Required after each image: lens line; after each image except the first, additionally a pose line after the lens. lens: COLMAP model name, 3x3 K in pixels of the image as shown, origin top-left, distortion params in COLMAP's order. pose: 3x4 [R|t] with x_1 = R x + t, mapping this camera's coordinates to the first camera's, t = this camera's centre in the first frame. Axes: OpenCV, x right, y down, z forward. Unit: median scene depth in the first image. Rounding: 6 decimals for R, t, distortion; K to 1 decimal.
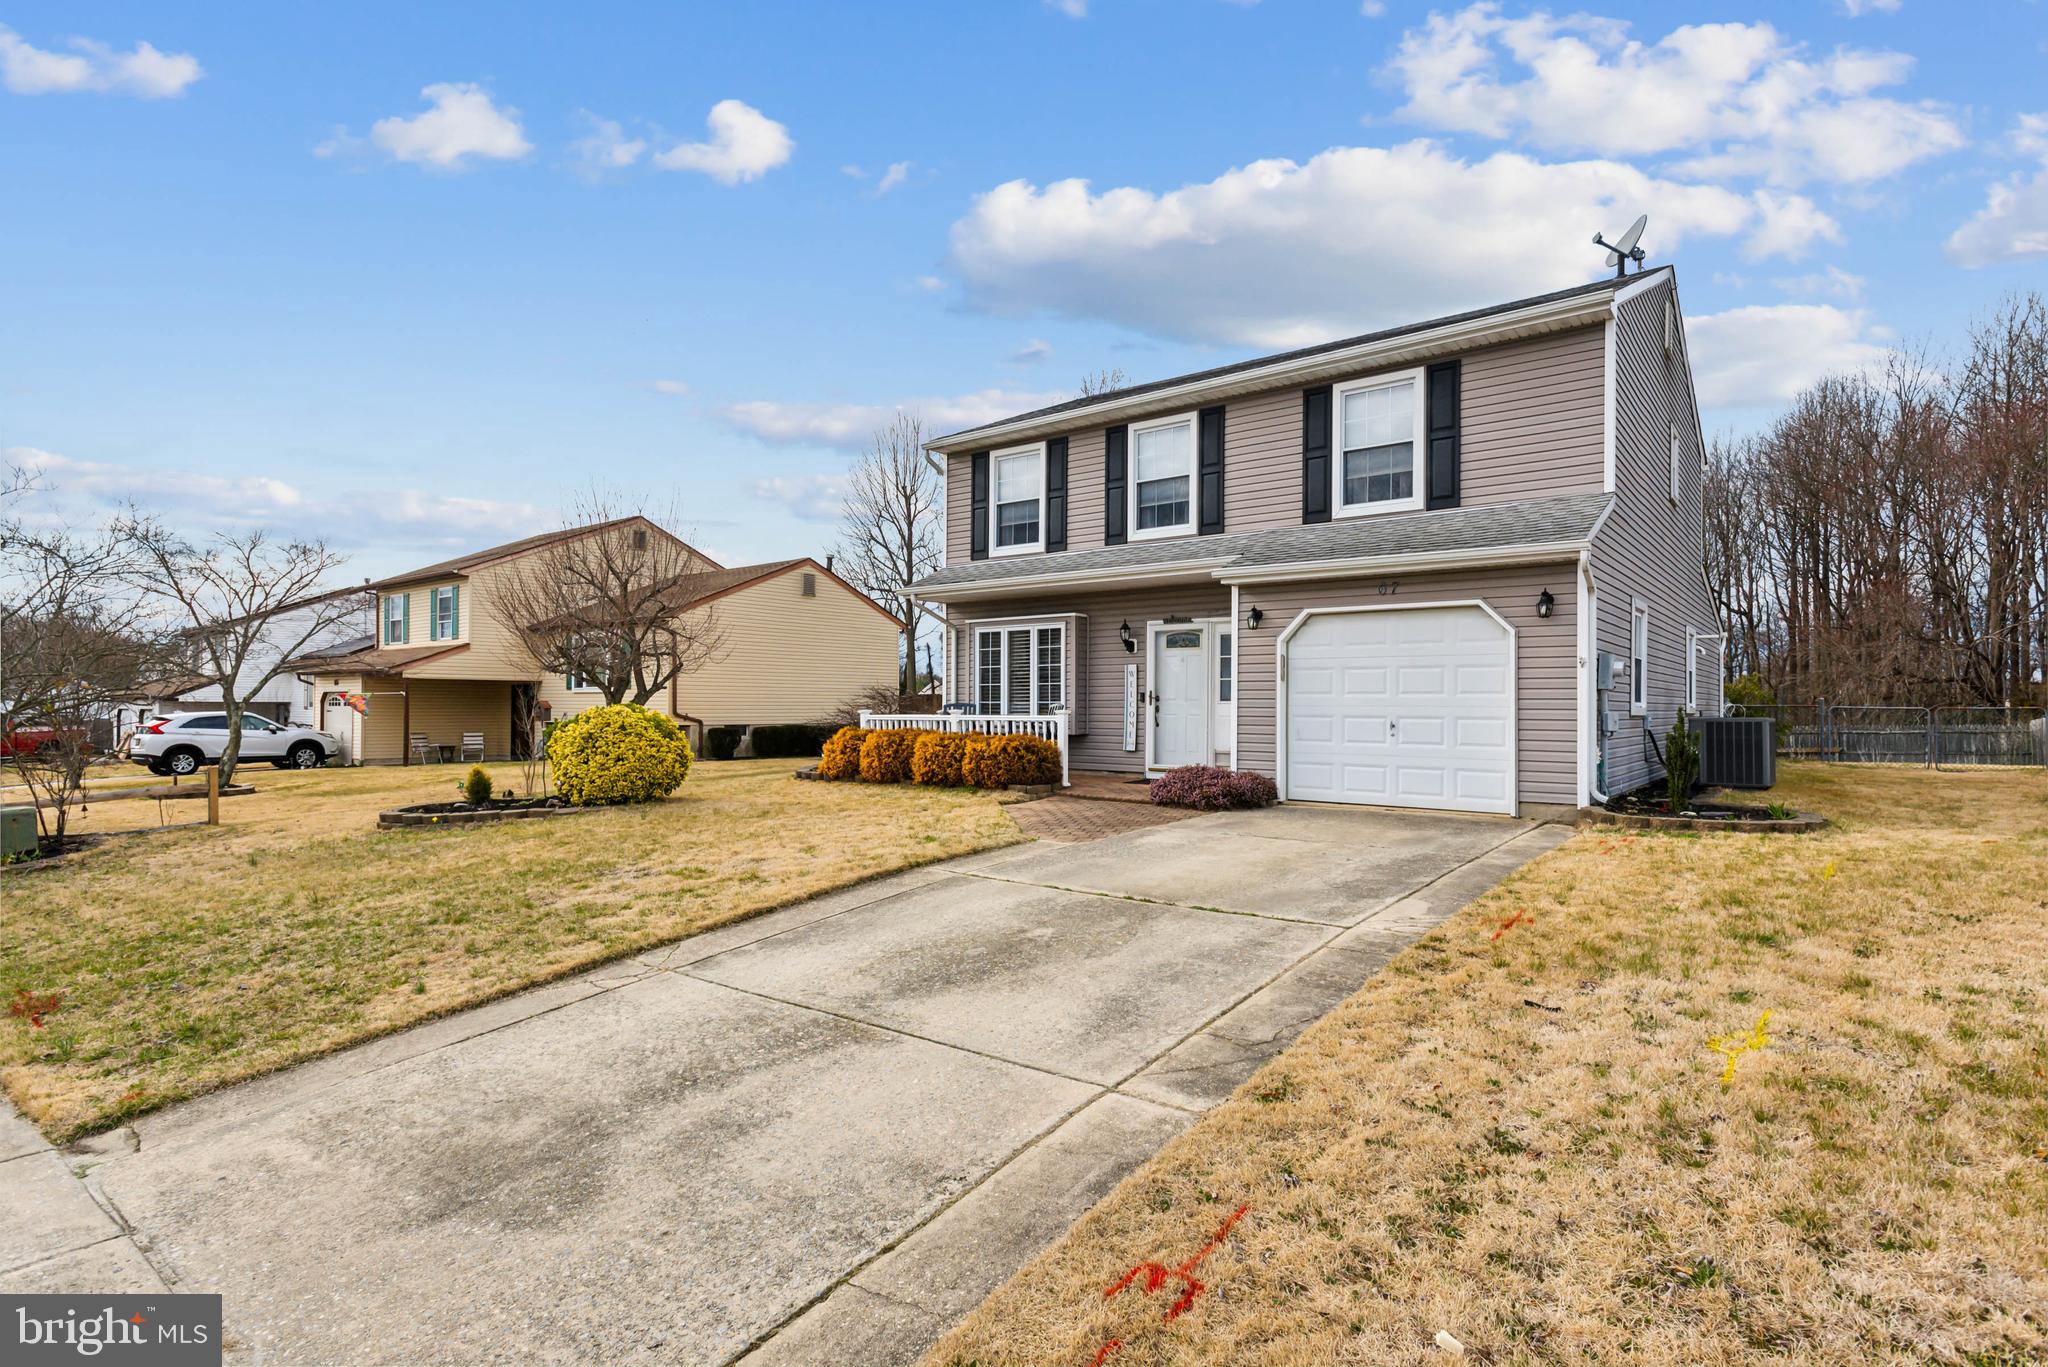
lens RADIAL K [[1002.6, 0, 1024.0], [0, 1002.6, 683.5], [0, 0, 1]] dist [0.016889, 0.000136]
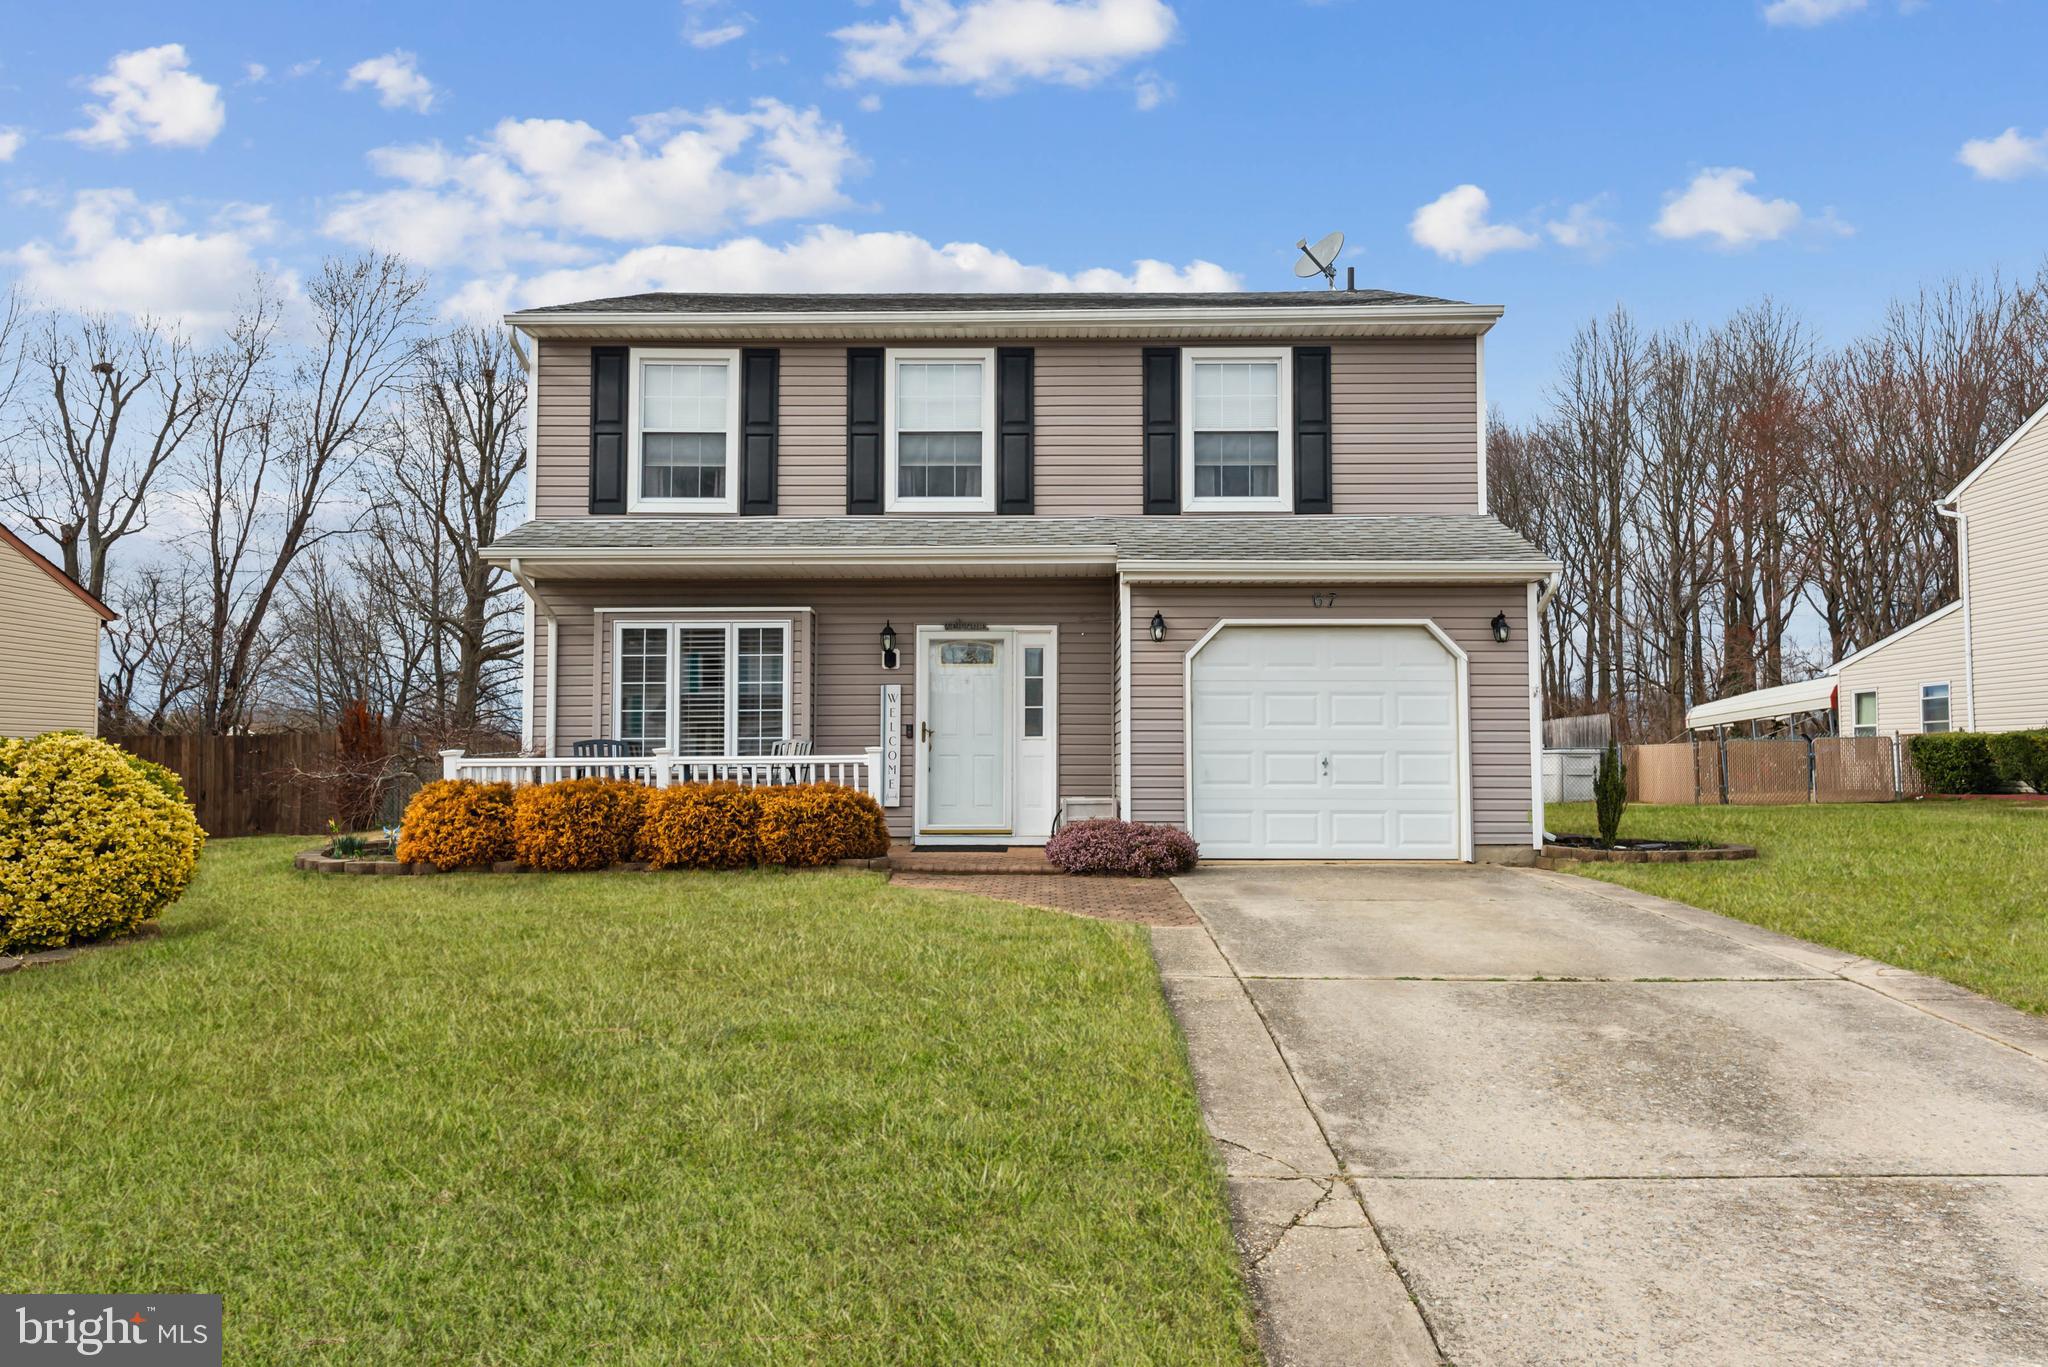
lens RADIAL K [[1305.7, 0, 1024.0], [0, 1305.7, 683.5], [0, 0, 1]] dist [0.048287, -0.042167]
pose [[0.798671, 0.032752, 0.600876, -0.379076], [-0.009047, 0.999059, -0.042429, 0.018606], [-0.601700, 0.028451, 0.798215, 0.210226]]
